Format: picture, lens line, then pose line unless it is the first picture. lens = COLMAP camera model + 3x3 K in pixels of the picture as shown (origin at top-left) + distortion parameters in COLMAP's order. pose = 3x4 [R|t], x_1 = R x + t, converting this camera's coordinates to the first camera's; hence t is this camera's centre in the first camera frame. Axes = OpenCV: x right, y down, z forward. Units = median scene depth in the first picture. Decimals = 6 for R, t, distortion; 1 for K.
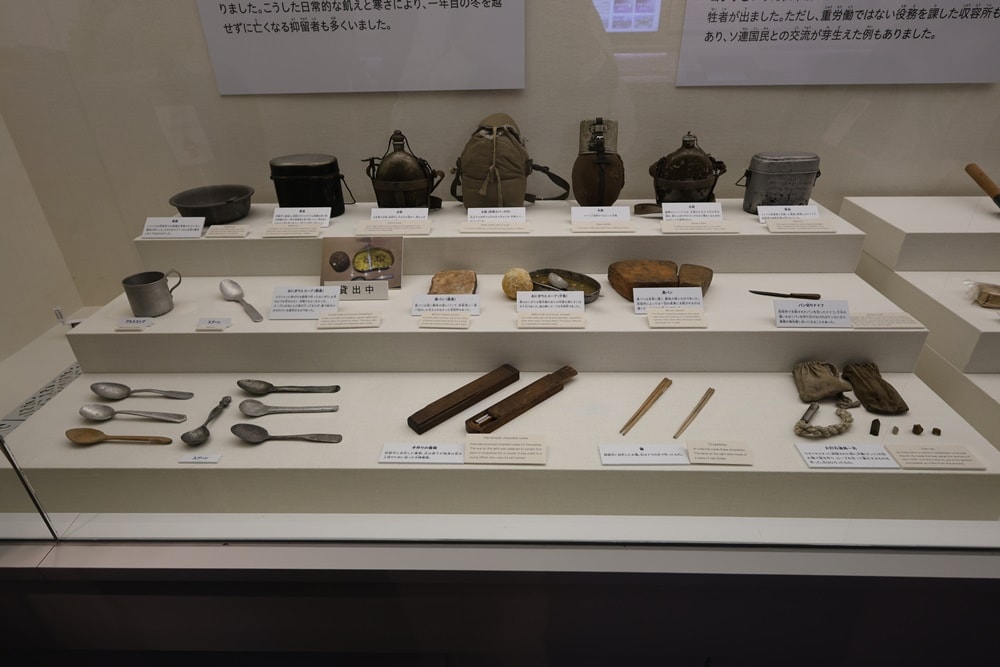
lens RADIAL K [[553.0, 0, 503.3], [0, 553.0, 326.2], [0, 0, 1]] dist [0.001713, -0.003262]
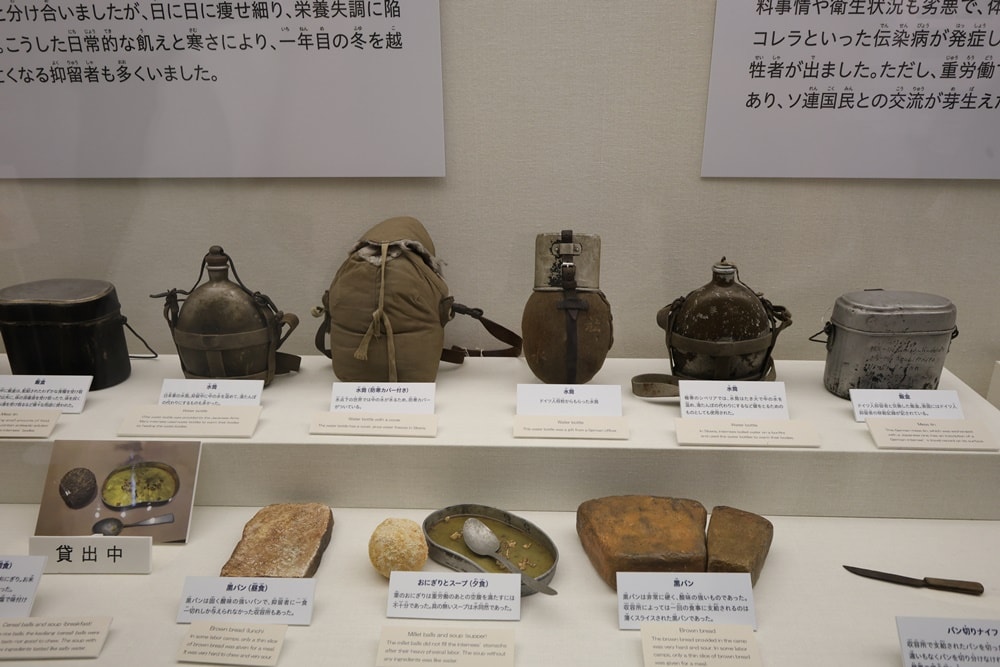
lens RADIAL K [[734.6, 0, 506.8], [0, 734.6, 326.3], [0, 0, 1]] dist [-0.003410, -0.003370]
pose [[0.999880, 0.015392, -0.001440, 0.114202], [-0.015439, 0.989354, -0.144706, -0.168081], [-0.000802, 0.144711, 0.989474, 0.260074]]
